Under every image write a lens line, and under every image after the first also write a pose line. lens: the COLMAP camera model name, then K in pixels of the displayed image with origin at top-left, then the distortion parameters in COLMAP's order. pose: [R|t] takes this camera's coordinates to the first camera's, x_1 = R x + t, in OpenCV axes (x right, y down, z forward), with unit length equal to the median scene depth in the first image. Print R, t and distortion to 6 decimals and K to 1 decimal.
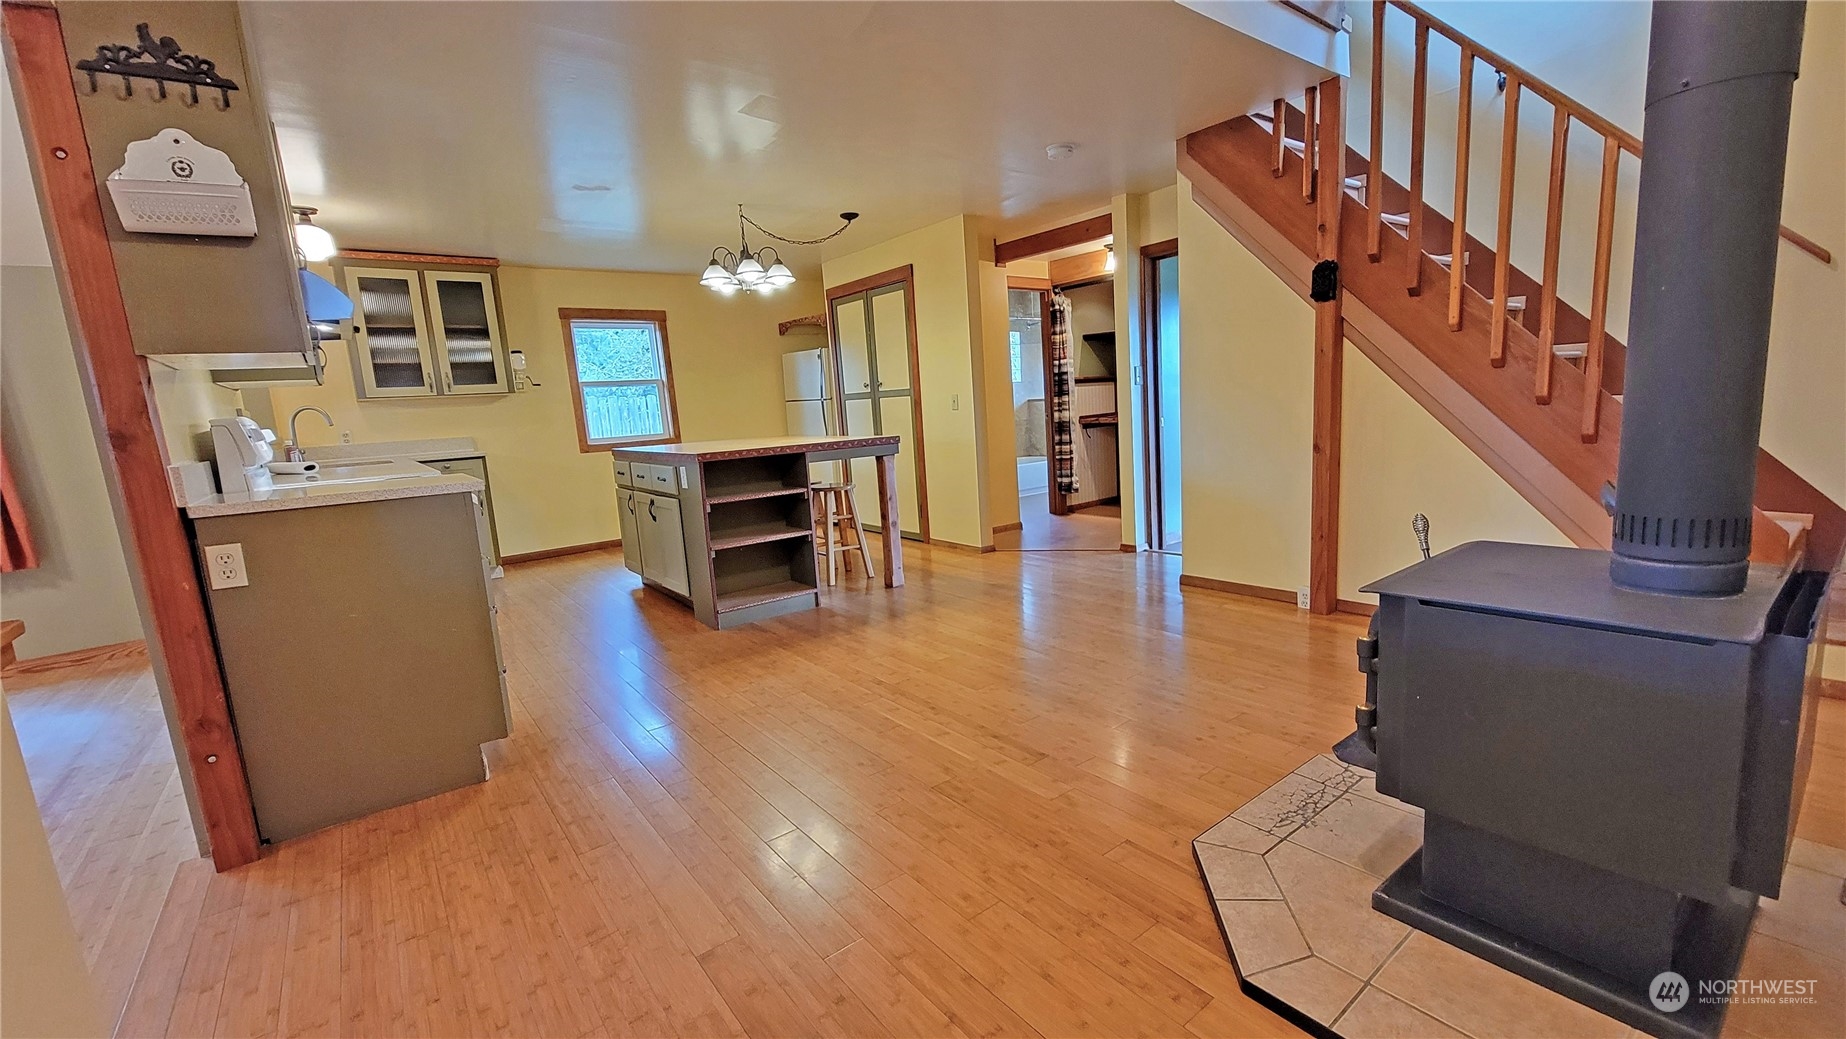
lens RADIAL K [[758.7, 0, 942.4], [0, 758.7, 524.5], [0, 0, 1]] dist [-0.000075, 0.000188]
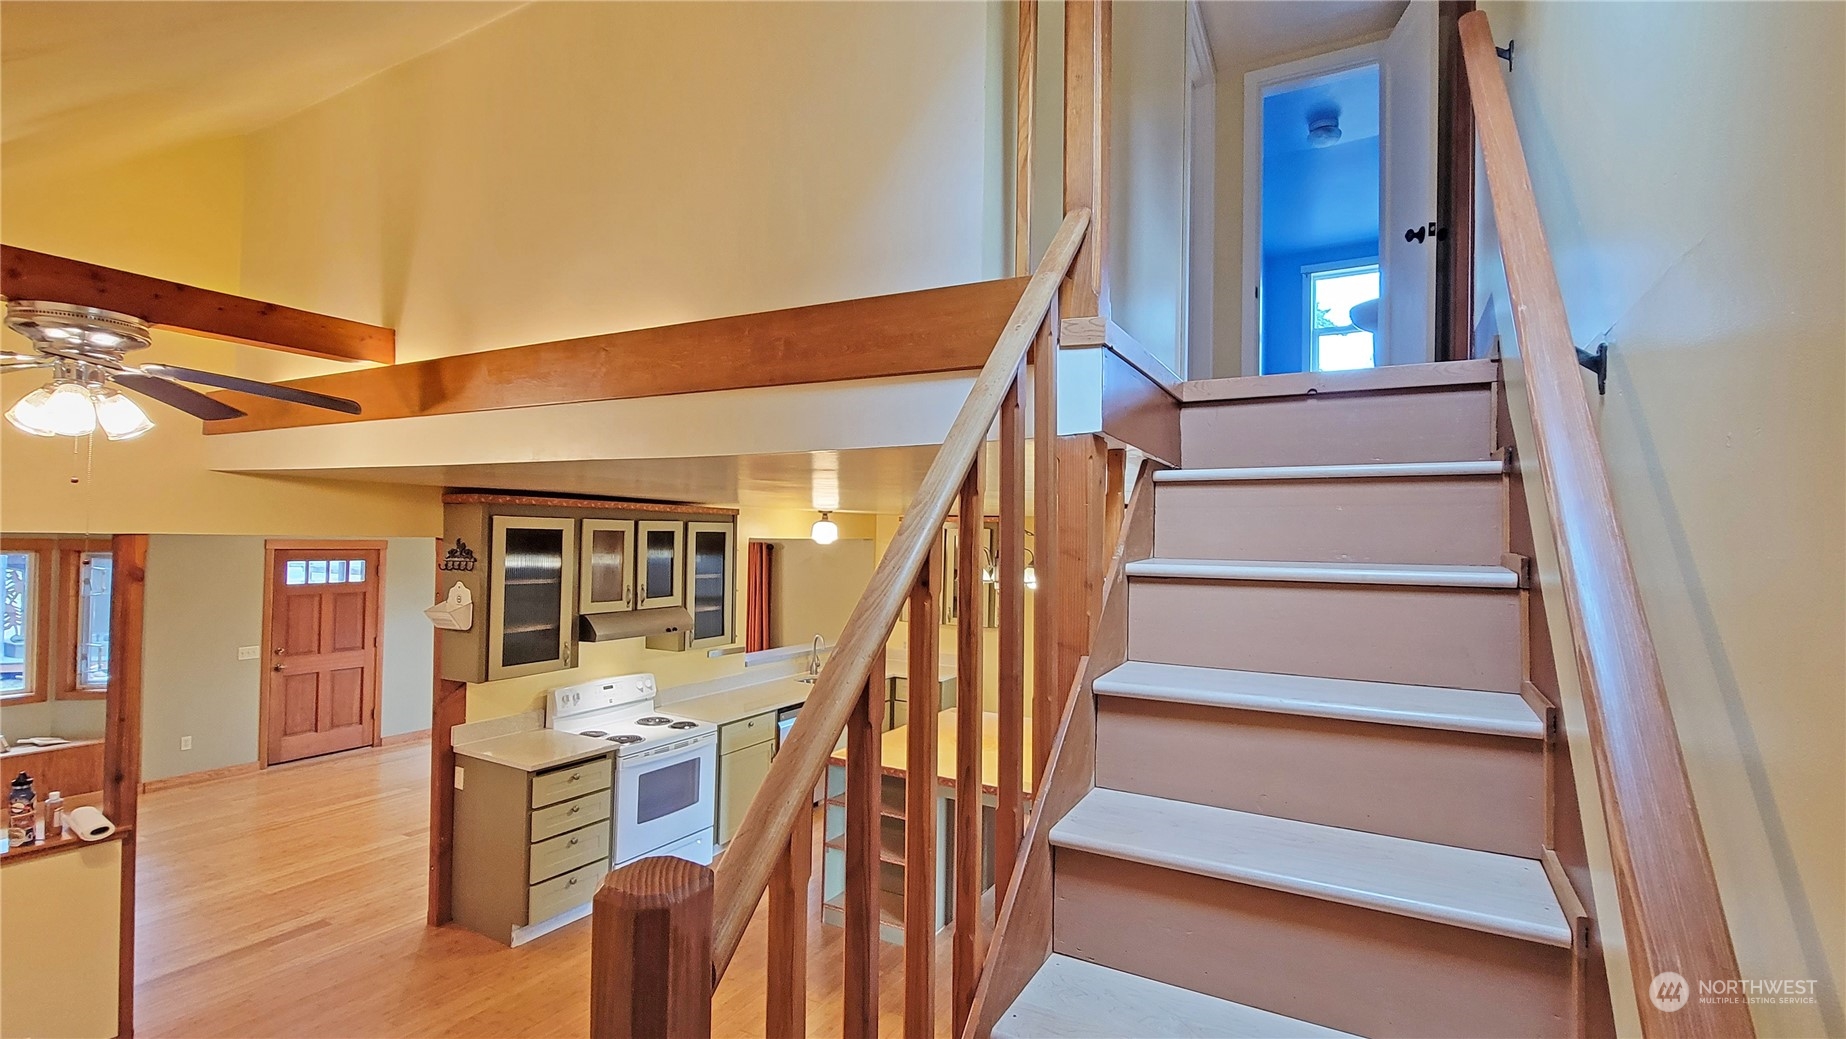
lens RADIAL K [[824.7, 0, 949.3], [0, 824.7, 526.6], [0, 0, 1]] dist [-0.002077, -0.000710]
pose [[0.398442, 0.055968, -0.915484, 0.601314], [-0.192182, 0.981074, -0.023664, -0.308152], [0.896833, 0.185368, 0.401657, 0.441312]]
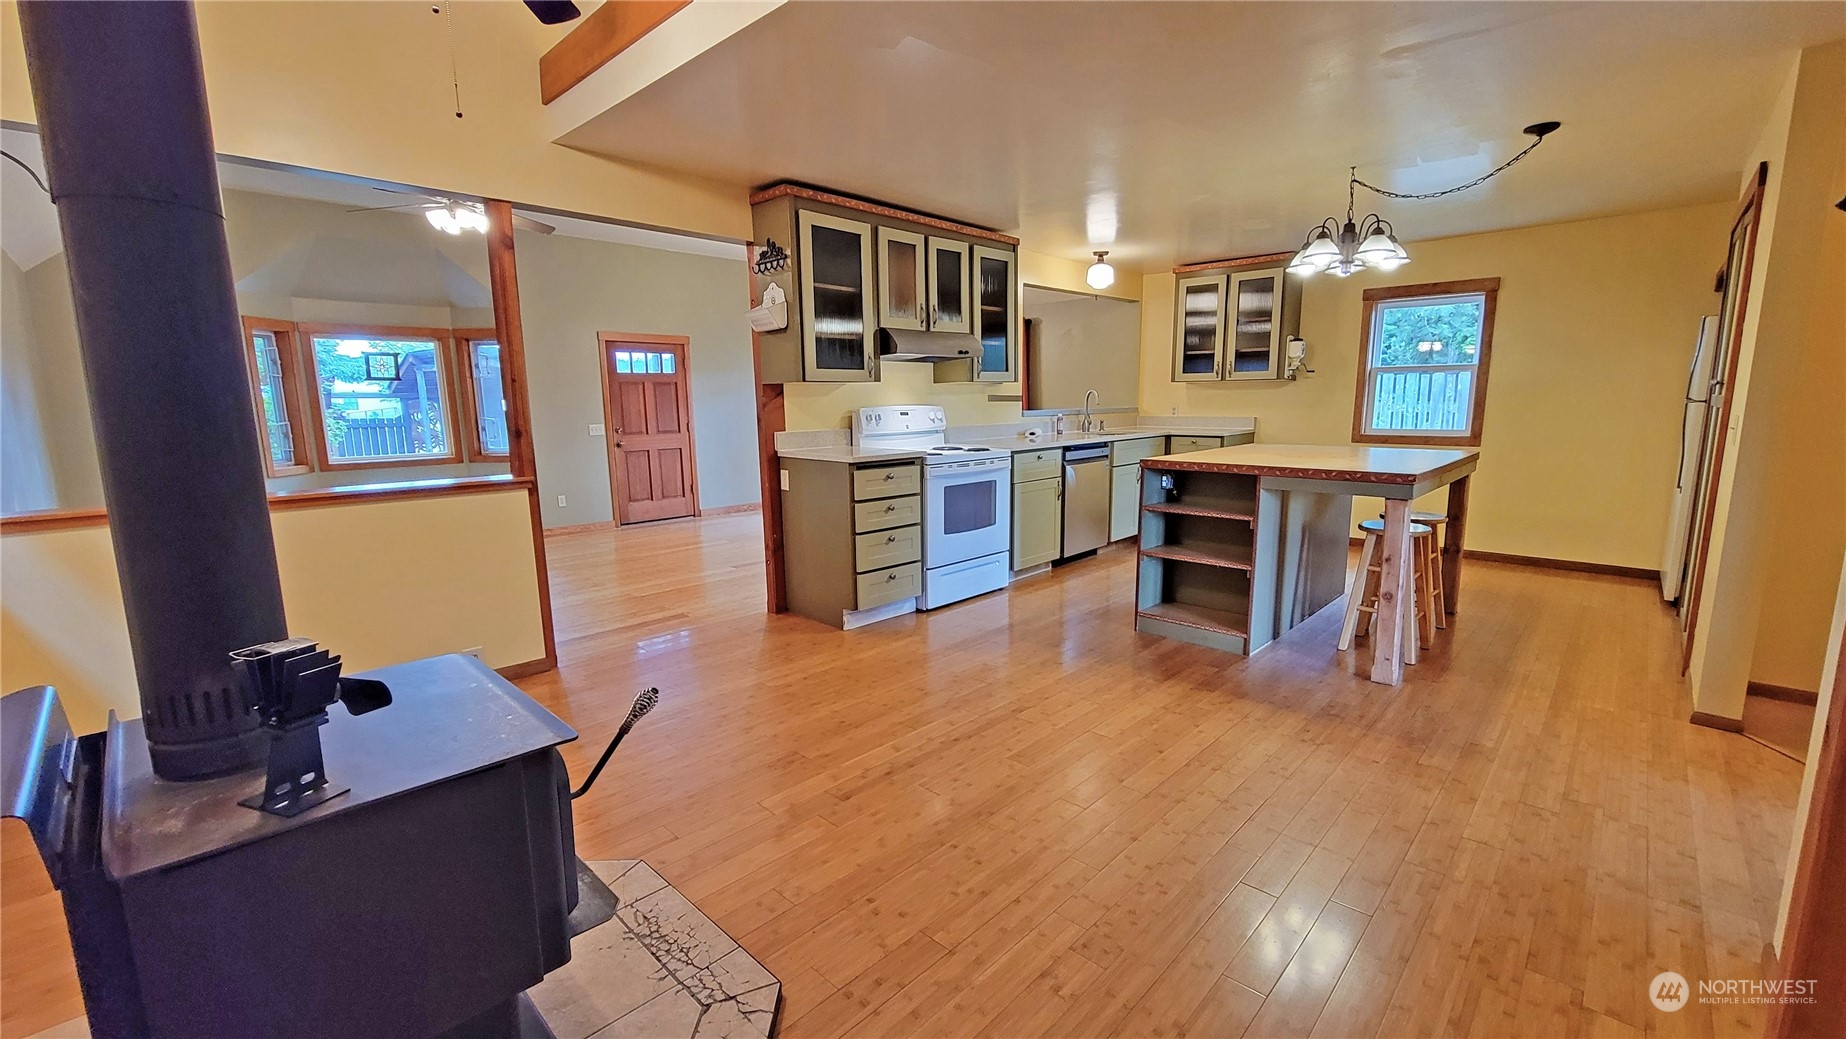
lens RADIAL K [[758.7, 0, 942.4], [0, 758.7, 524.5], [0, 0, 1]] dist [-0.000075, 0.000188]
pose [[0.148772, 0.219921, -0.964107, 0.469091], [-0.157150, 0.967824, 0.196519, -0.120356], [0.976305, 0.122273, 0.178546, 0.403578]]
